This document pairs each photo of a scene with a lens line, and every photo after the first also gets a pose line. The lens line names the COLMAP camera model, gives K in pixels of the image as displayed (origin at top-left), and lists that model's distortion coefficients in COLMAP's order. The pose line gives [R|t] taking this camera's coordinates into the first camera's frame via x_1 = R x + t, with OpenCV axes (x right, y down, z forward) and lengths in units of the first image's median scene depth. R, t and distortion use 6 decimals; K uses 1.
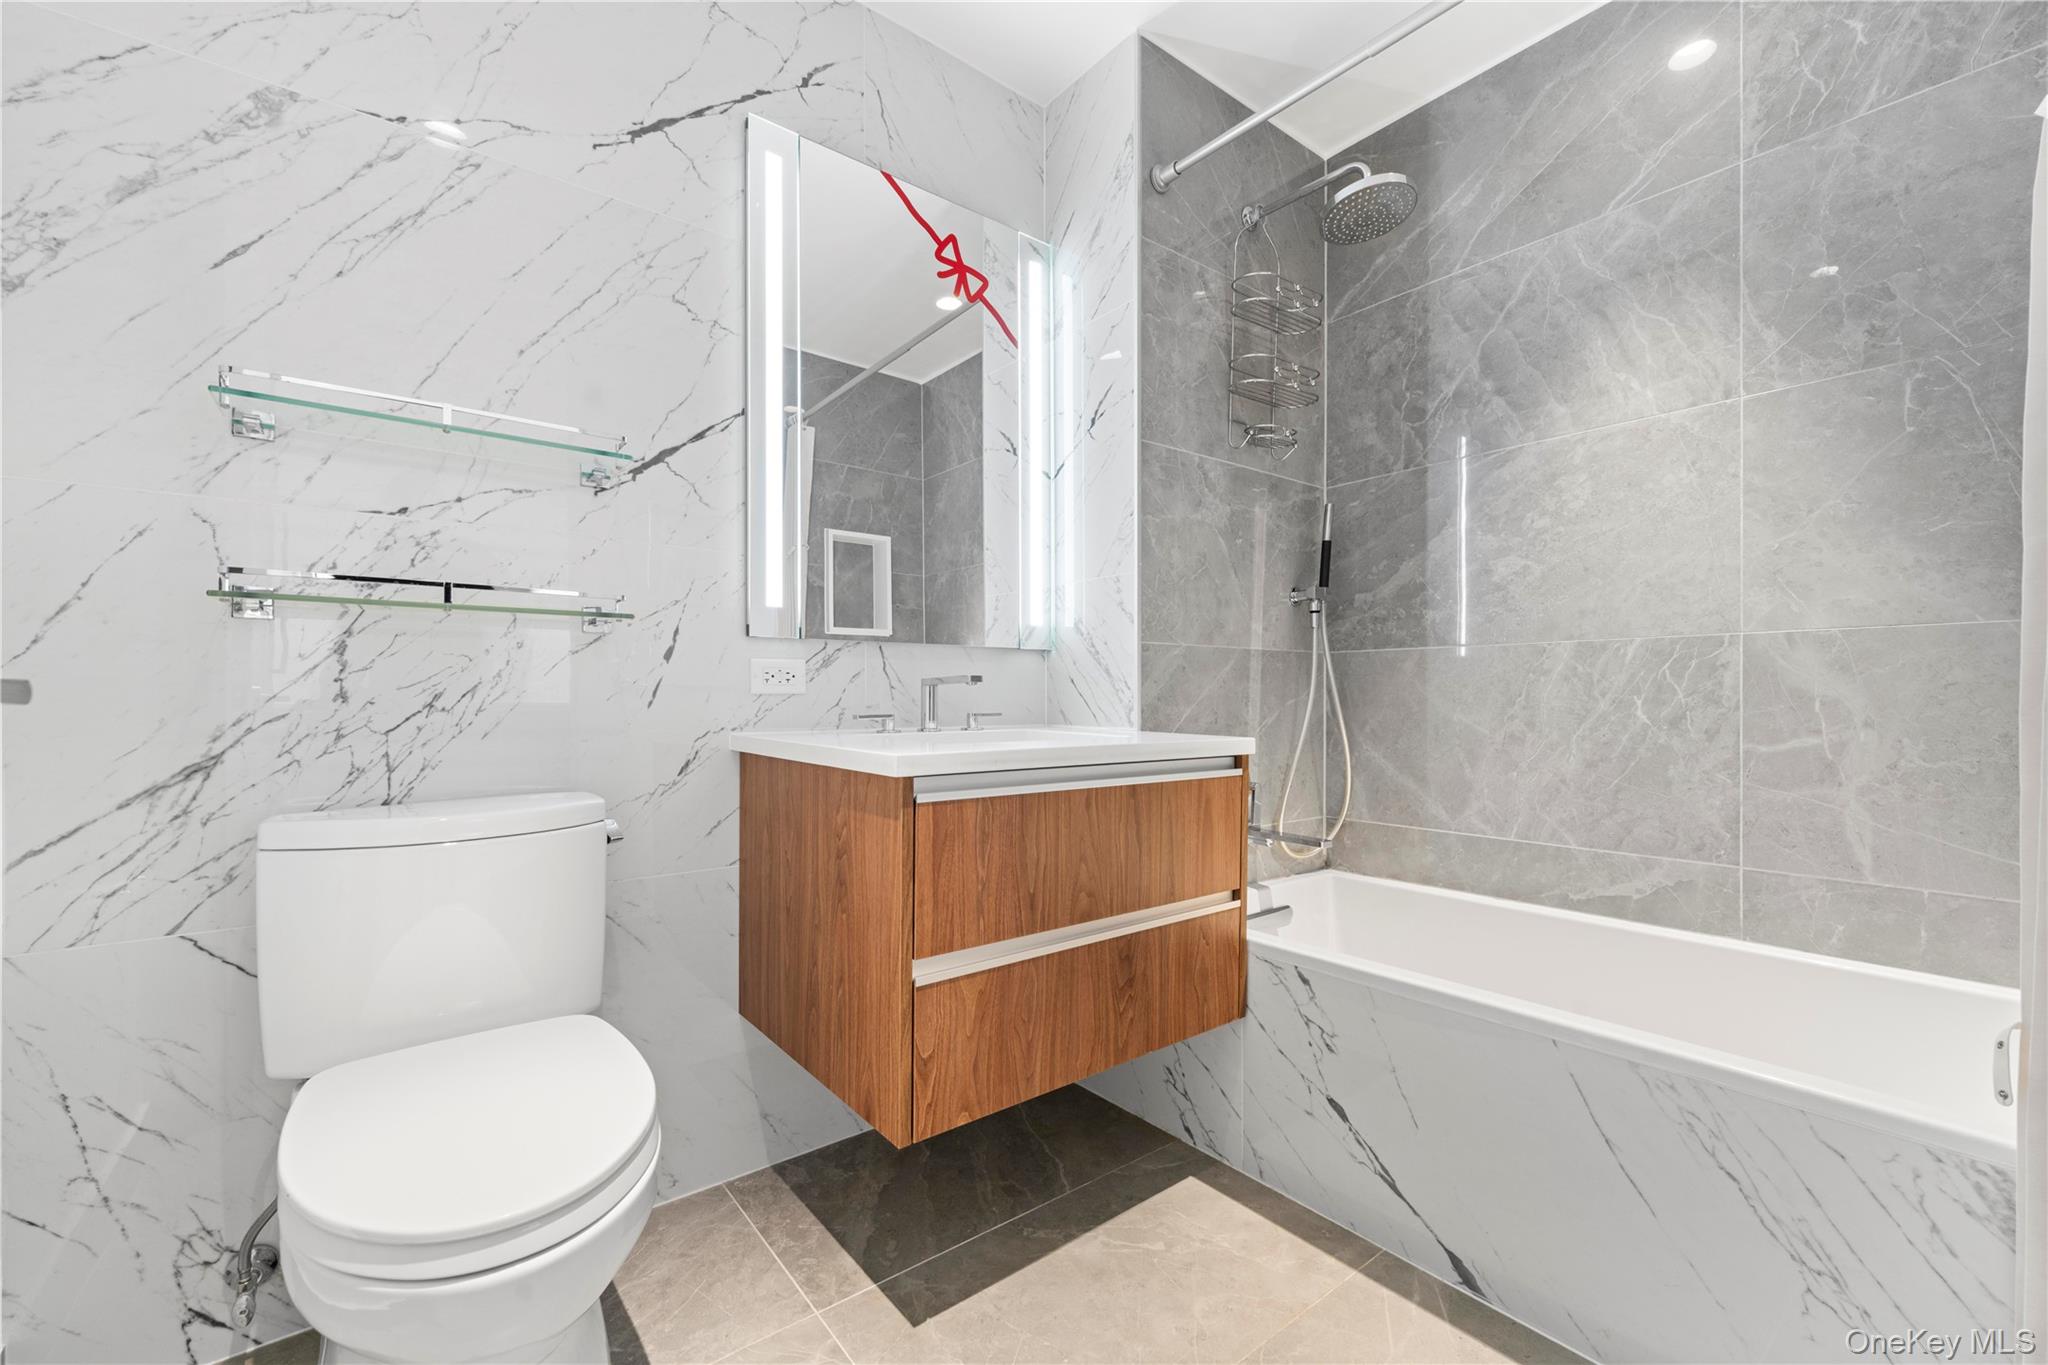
lens RADIAL K [[833.8, 0, 1029.7], [0, 833.8, 668.2], [0, 0, 1]] dist [-0.000384, -0.000399]
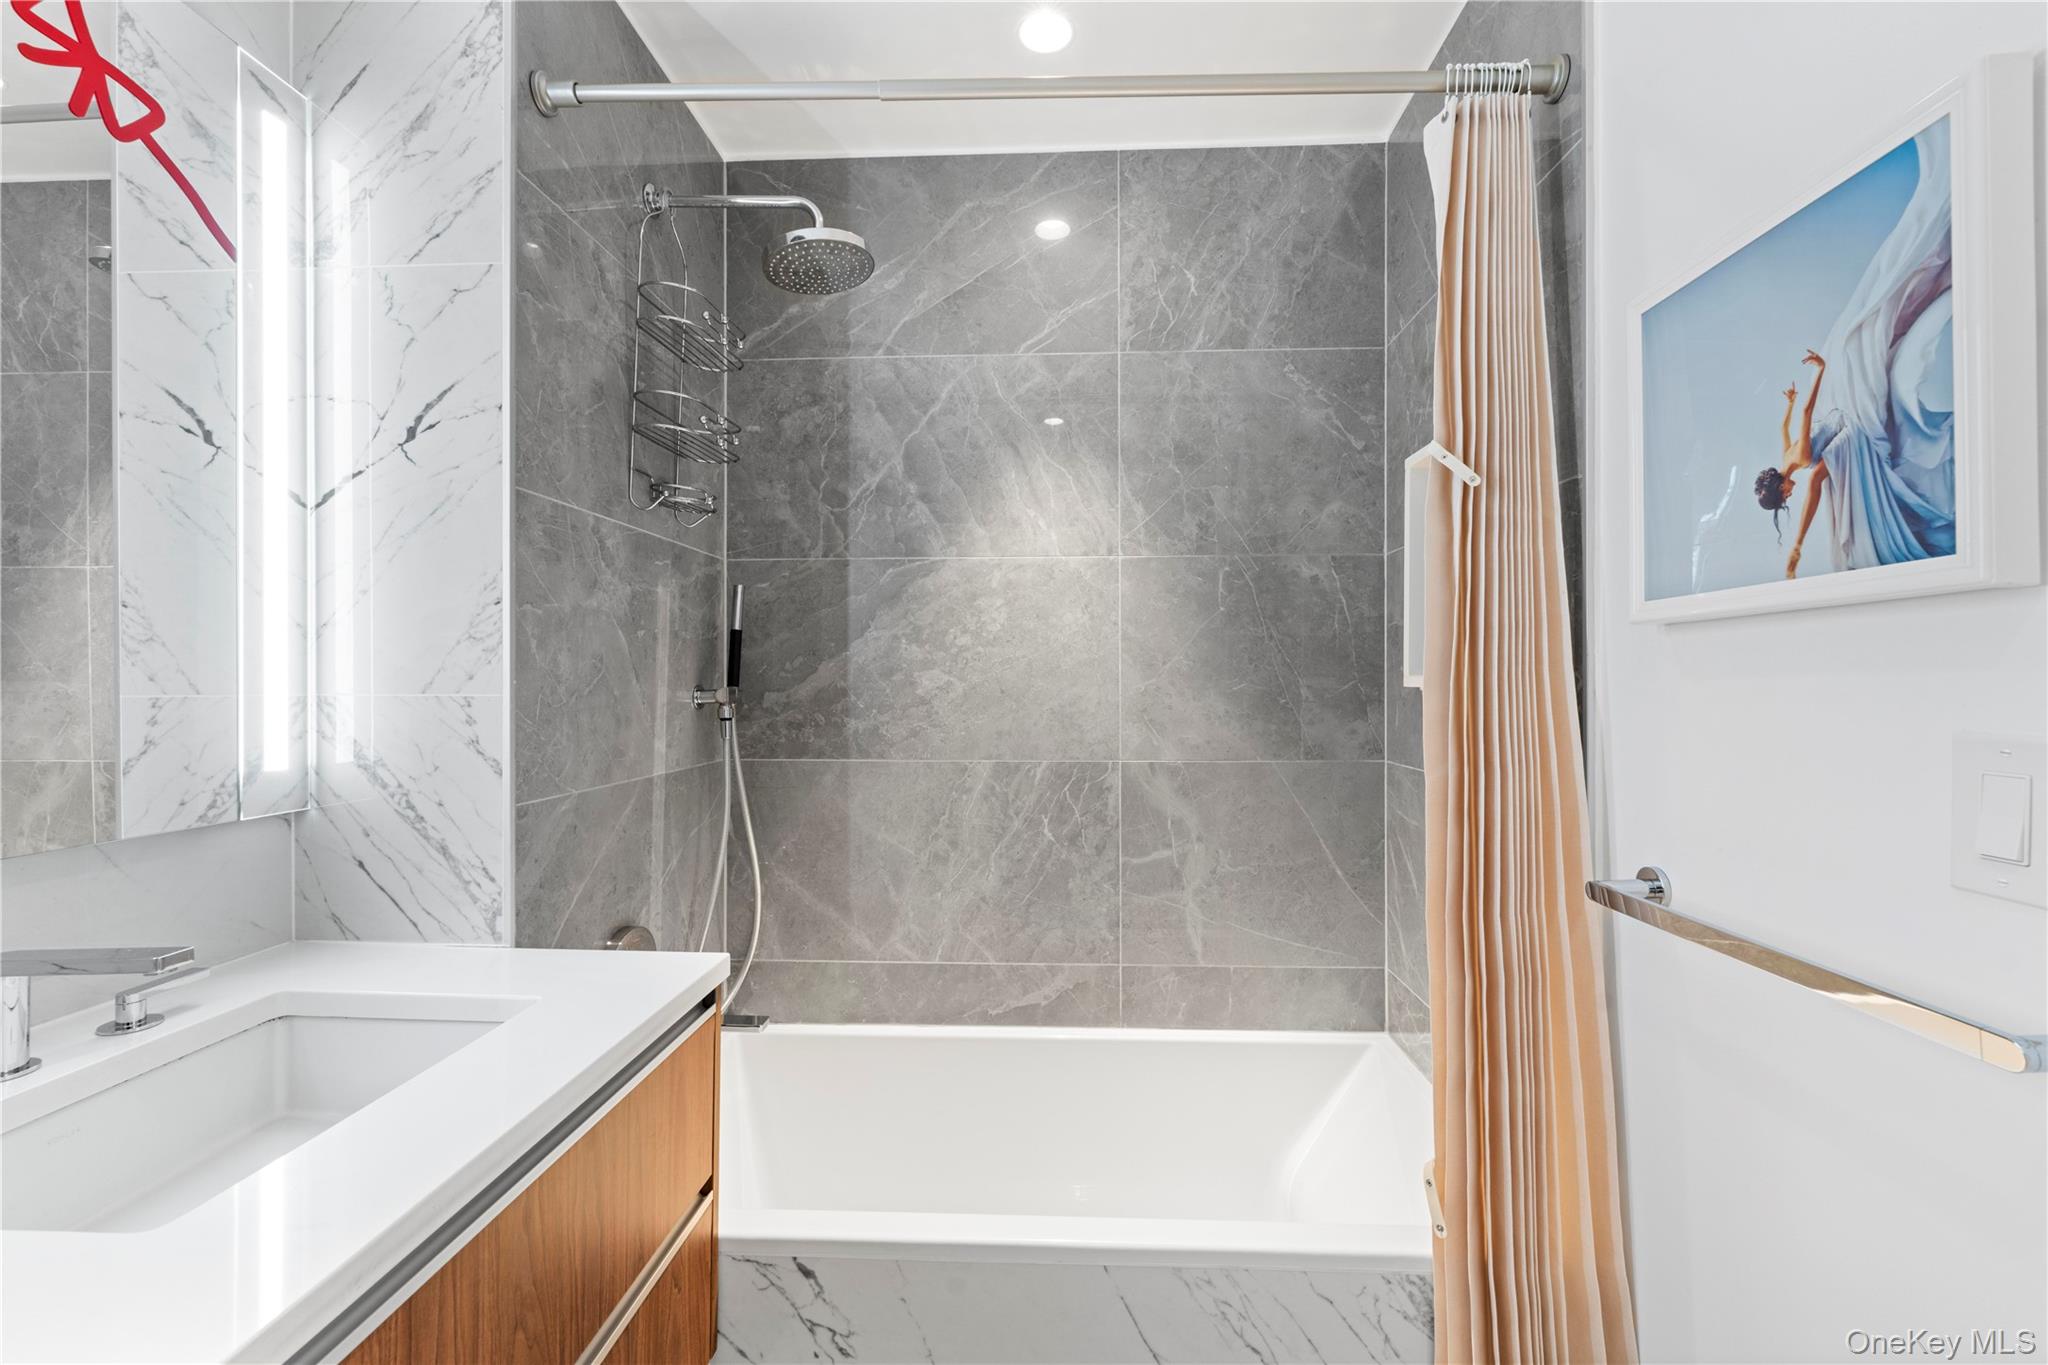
lens RADIAL K [[833.8, 0, 1029.7], [0, 833.8, 668.2], [0, 0, 1]] dist [-0.000384, -0.000399]
pose [[0.655351, 0.008582, 0.755276, -0.090875], [-0.018340, 0.999821, 0.004553, -0.143423], [-0.755102, -0.016835, 0.655391, 0.273498]]
